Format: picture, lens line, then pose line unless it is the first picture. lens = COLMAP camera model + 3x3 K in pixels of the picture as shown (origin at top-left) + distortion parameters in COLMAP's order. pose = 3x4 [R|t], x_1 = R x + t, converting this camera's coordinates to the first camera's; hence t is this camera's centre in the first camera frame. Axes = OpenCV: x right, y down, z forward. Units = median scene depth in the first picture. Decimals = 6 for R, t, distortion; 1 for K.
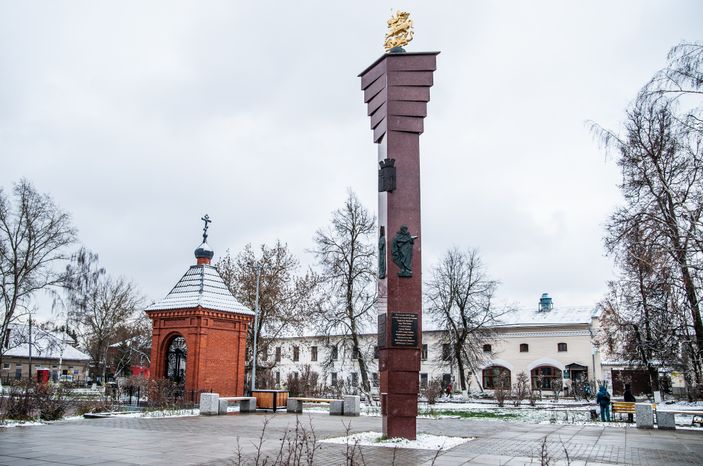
lens RADIAL K [[599.7, 0, 359.4], [0, 599.7, 232.7], [0, 0, 1]] dist [-0.133513, 0.147370]
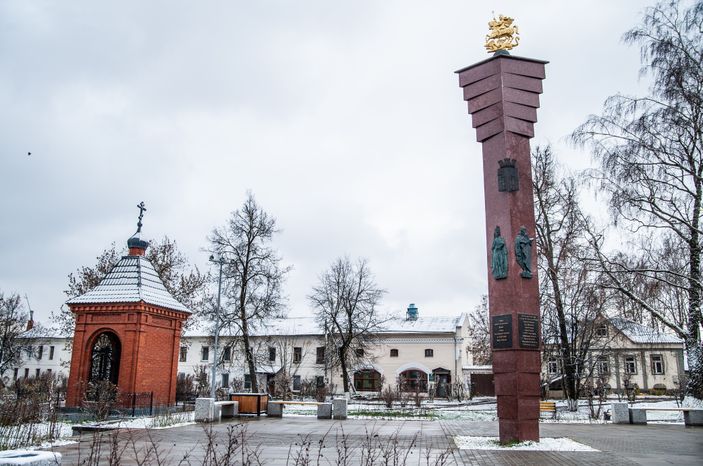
lens RADIAL K [[560.8, 0, 380.2], [0, 560.8, 240.6], [0, 0, 1]] dist [-0.094524, 0.007019]
pose [[0.947089, 0.074317, 0.312248, -0.103097], [-0.072726, 0.997211, -0.016757, 0.010227], [-0.312623, -0.006839, 0.949853, 0.044757]]
